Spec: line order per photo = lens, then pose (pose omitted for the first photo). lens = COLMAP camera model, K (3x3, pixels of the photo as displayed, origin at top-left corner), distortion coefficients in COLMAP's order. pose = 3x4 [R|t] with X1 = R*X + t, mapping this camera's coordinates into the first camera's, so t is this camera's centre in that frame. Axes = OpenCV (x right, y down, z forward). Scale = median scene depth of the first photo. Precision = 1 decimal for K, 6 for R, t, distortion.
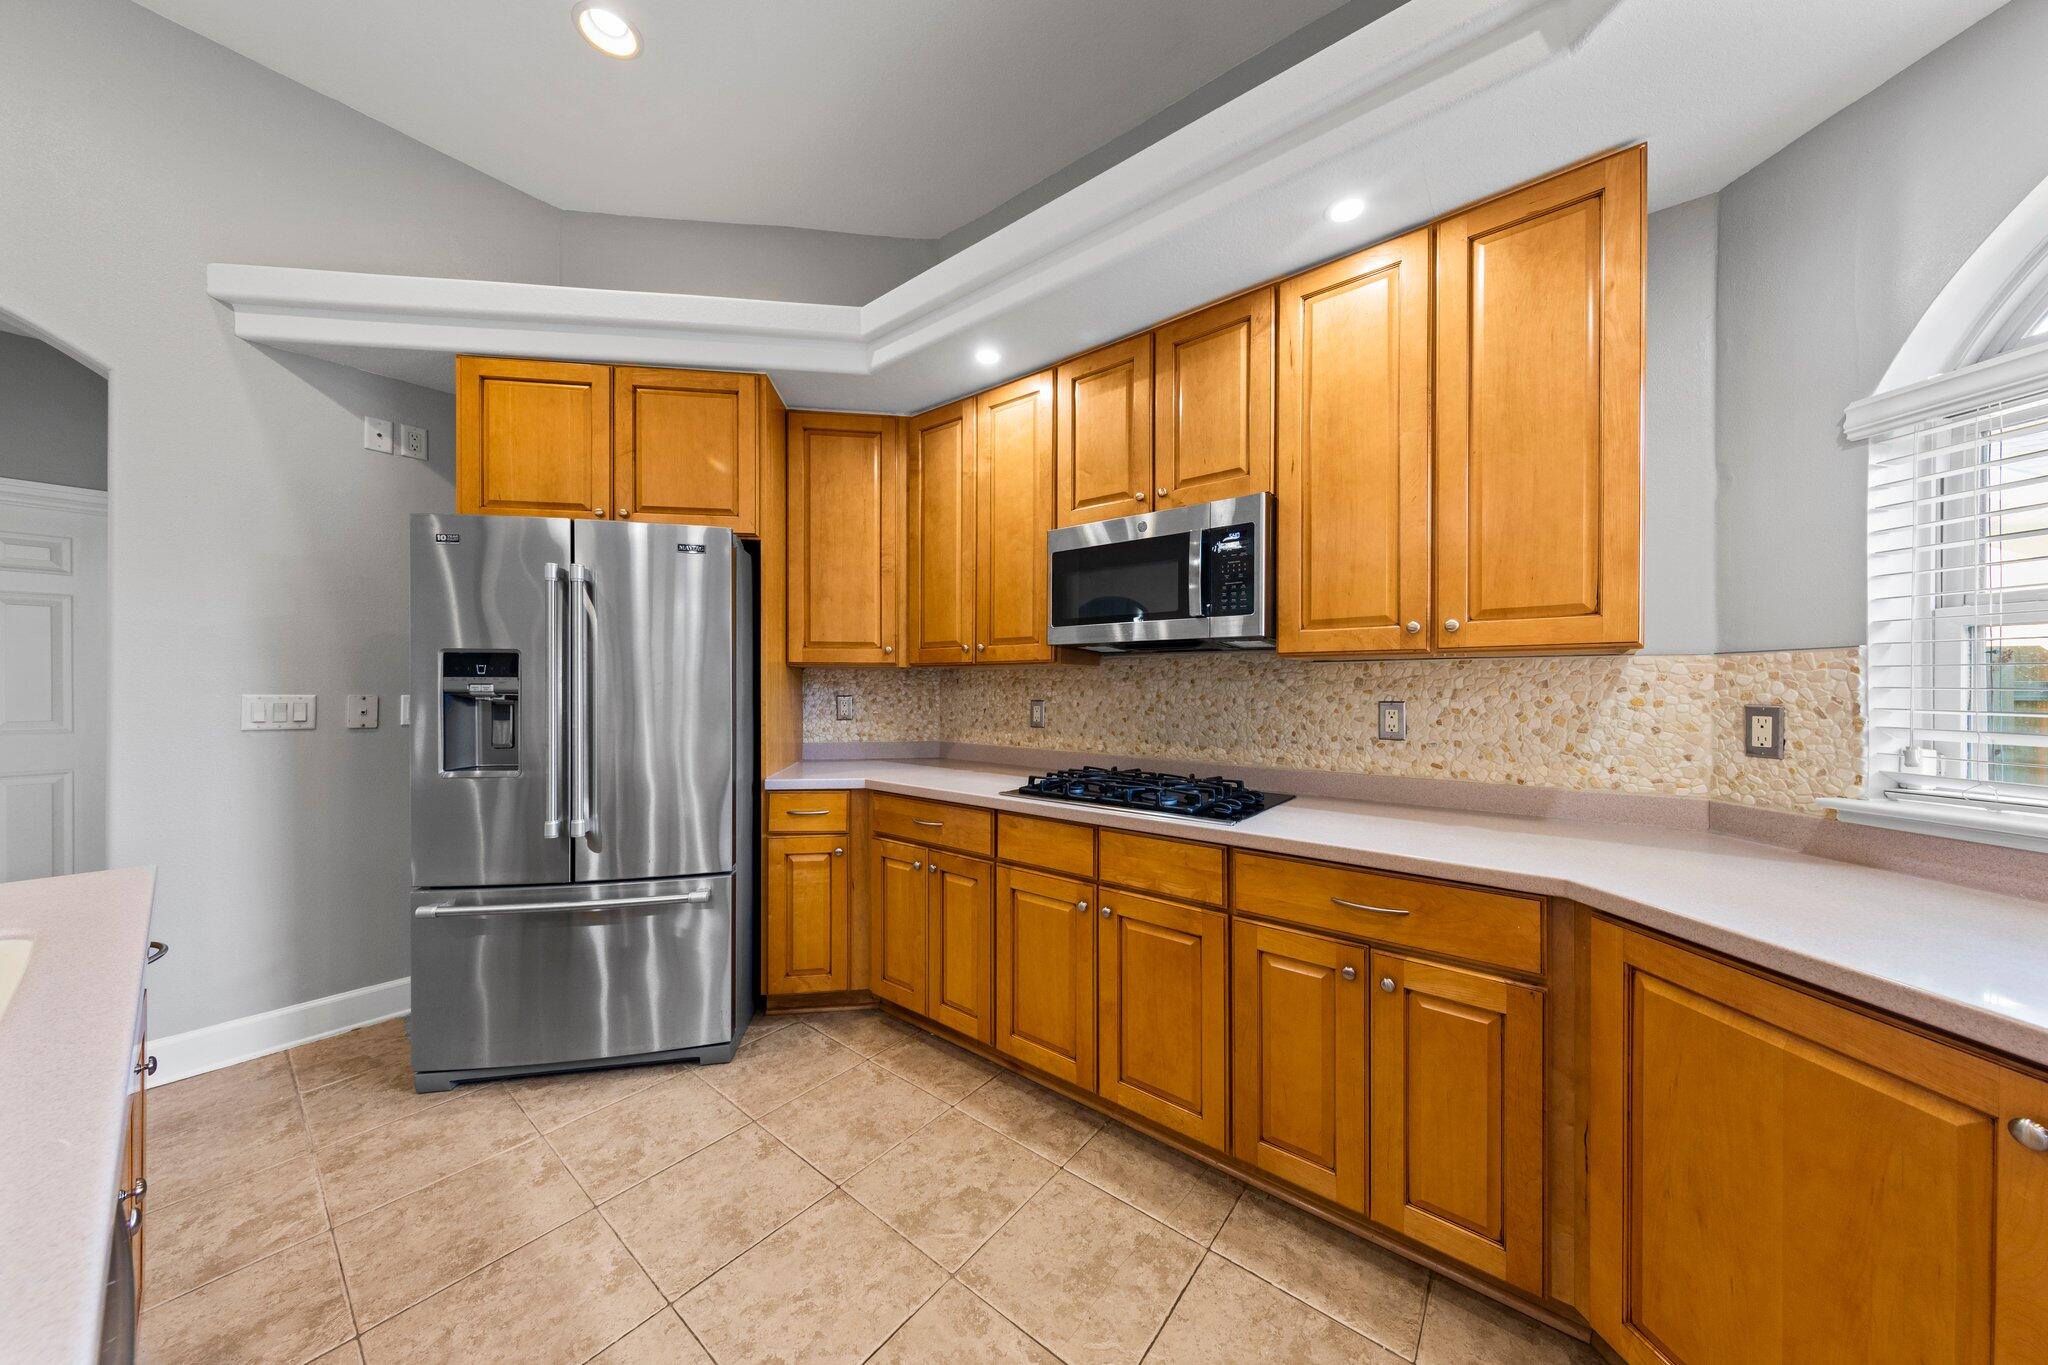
lens RADIAL K [[644.0, 0, 1035.7], [0, 644.0, 691.4], [0, 0, 1]] dist [0.005080, -0.000450]
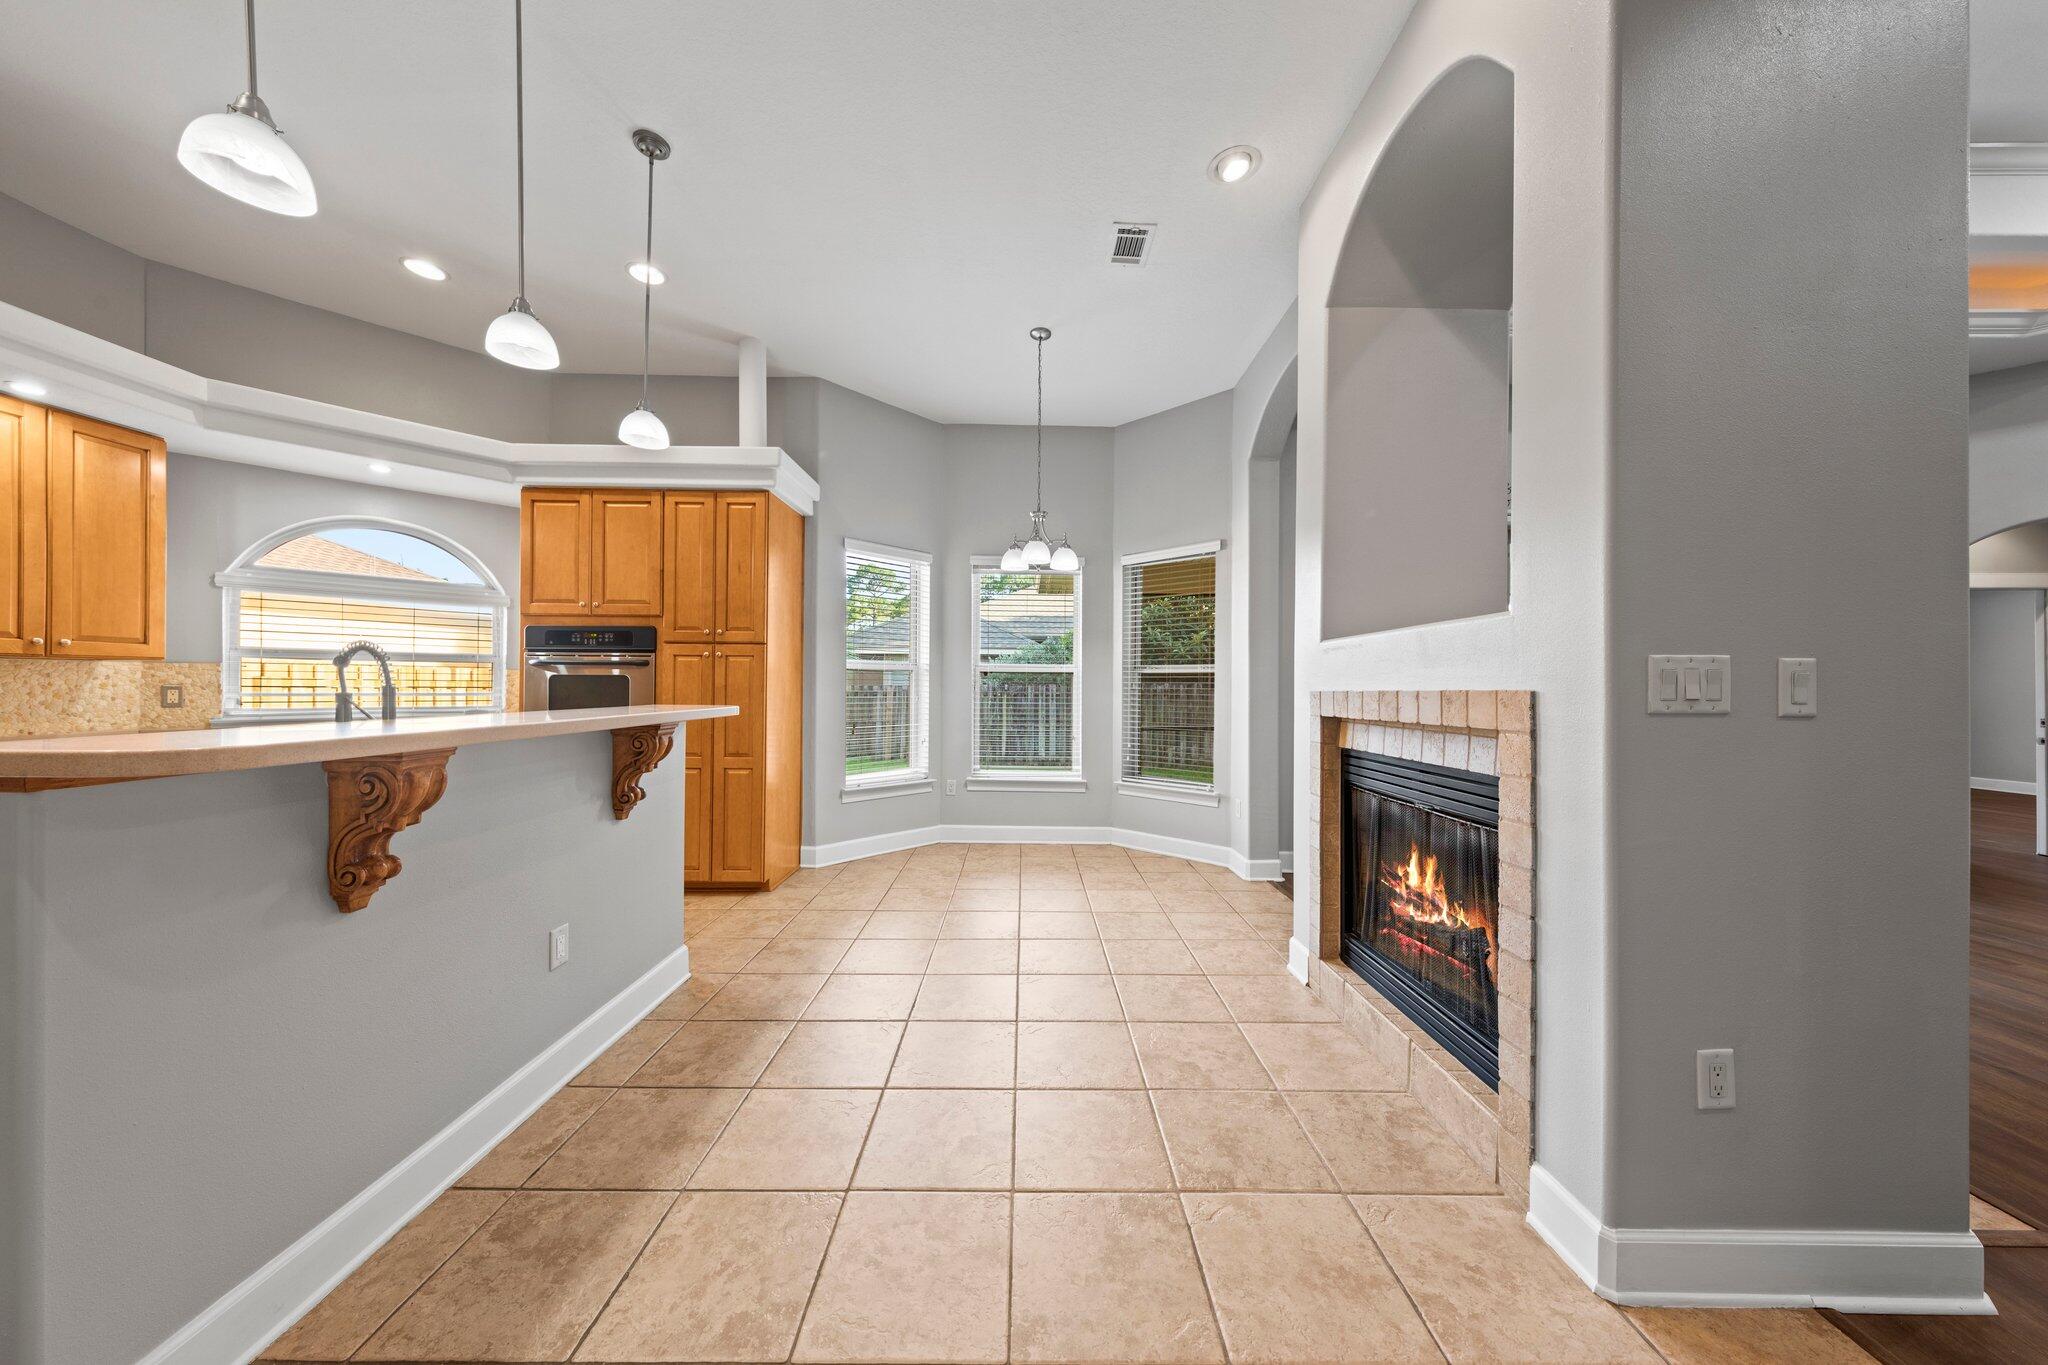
lens RADIAL K [[644.0, 0, 1030.9], [0, 644.0, 680.8], [0, 0, 1]] dist [0.005080, -0.000450]
pose [[-0.624386, -0.003233, 0.781110, -1.809752], [-0.002922, 0.999994, 0.001803, -0.005599], [-0.781111, -0.001156, -0.624391, 0.026791]]
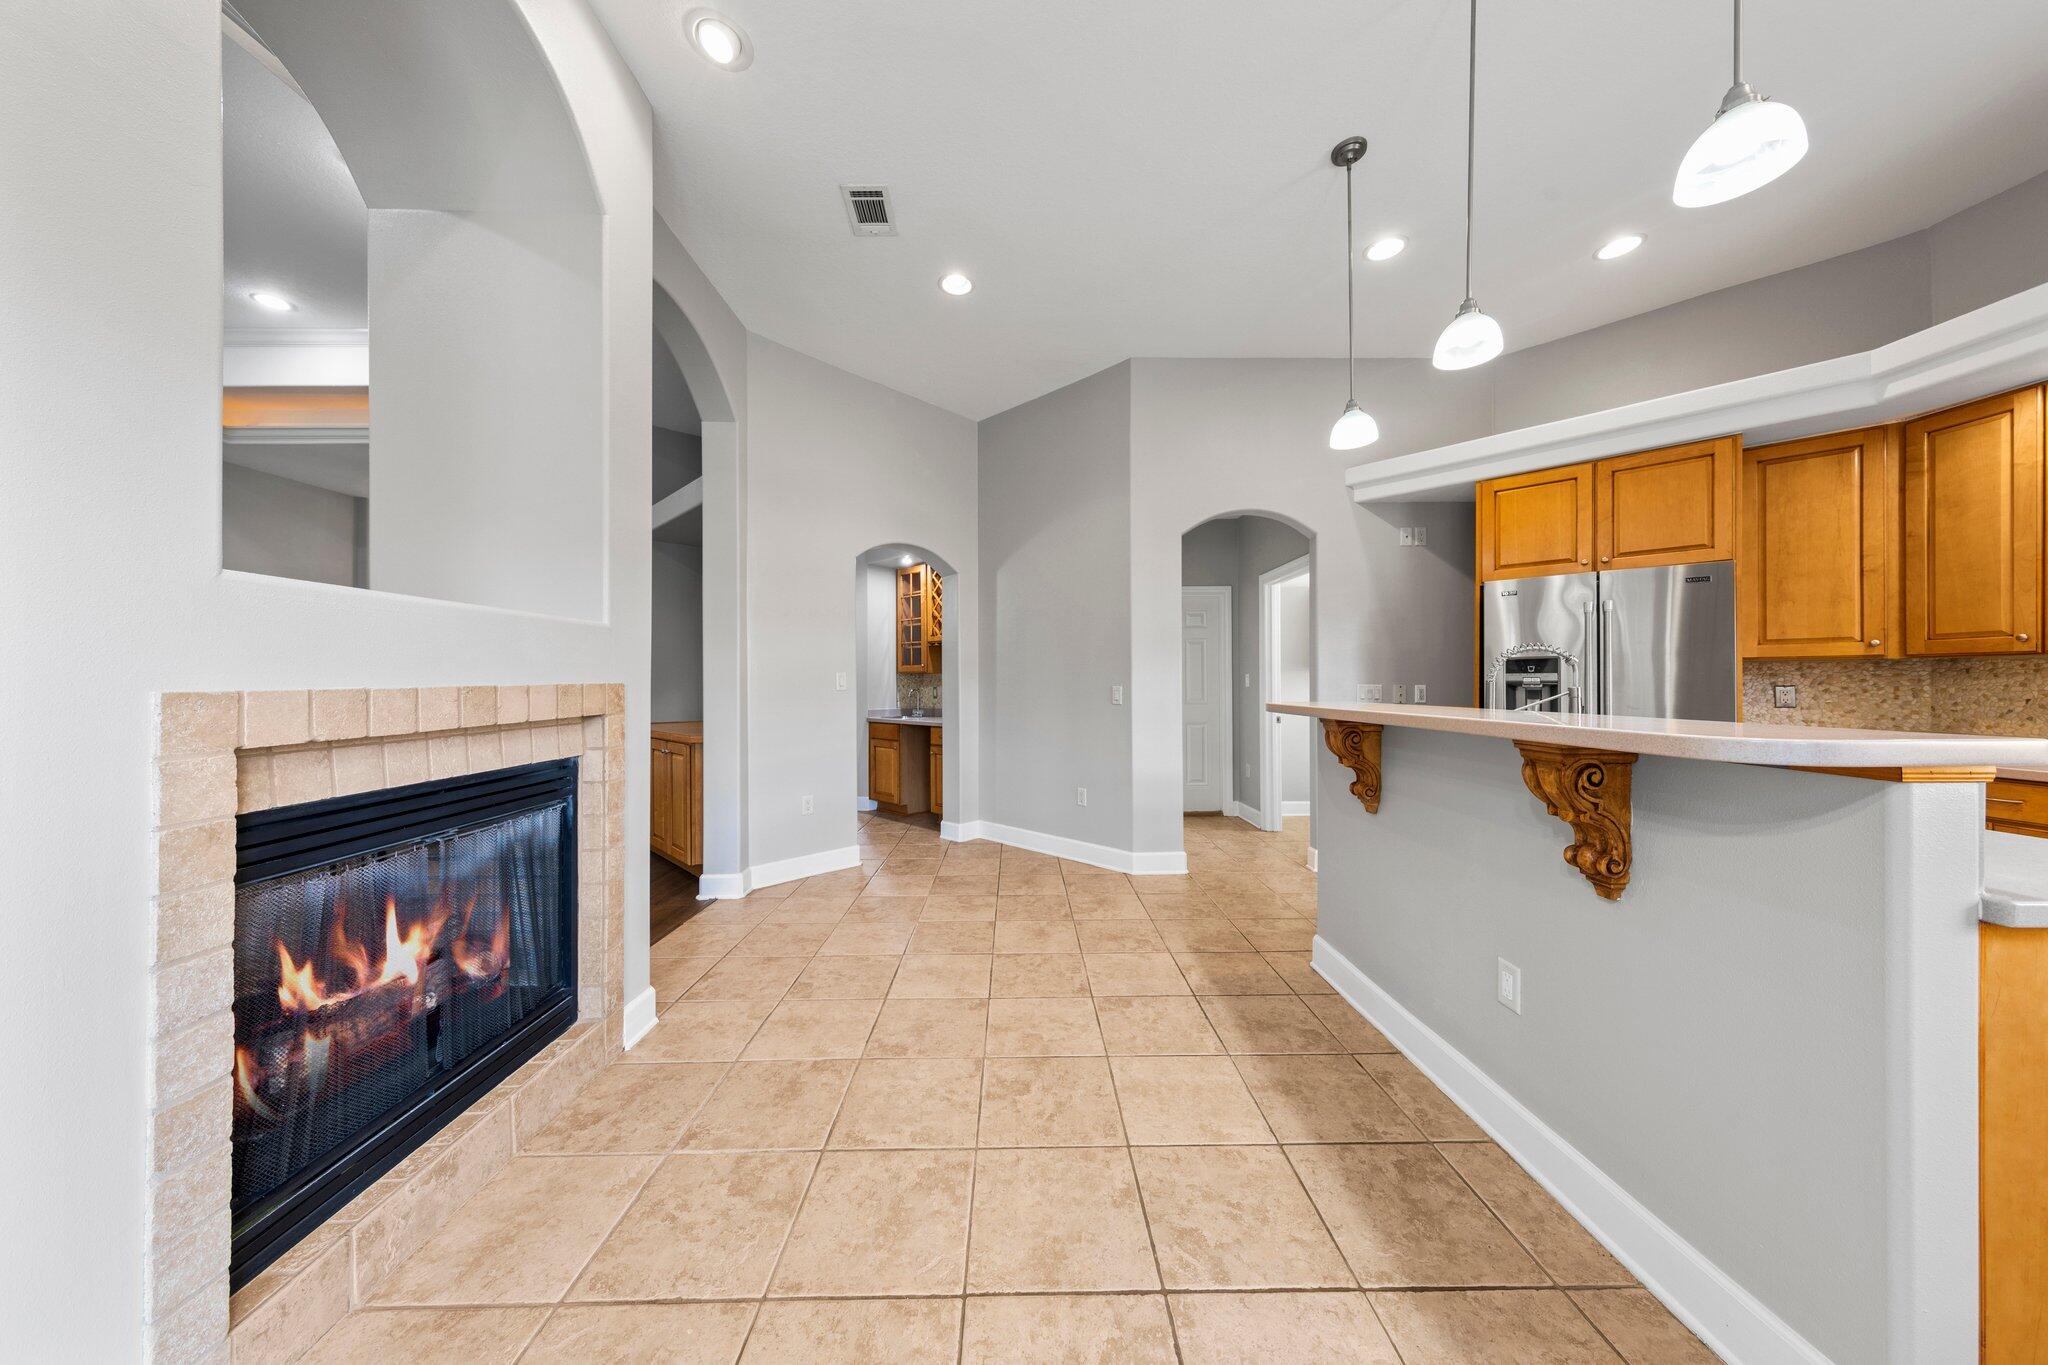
lens RADIAL K [[644.0, 0, 1007.9], [0, 644.0, 678.3], [0, 0, 1]] dist [0.005080, -0.000450]
pose [[0.609579, -0.008517, -0.792680, -0.330452], [-0.000563, 0.999937, -0.011176, 0.010393], [0.792725, 0.007259, 0.609536, -1.056854]]
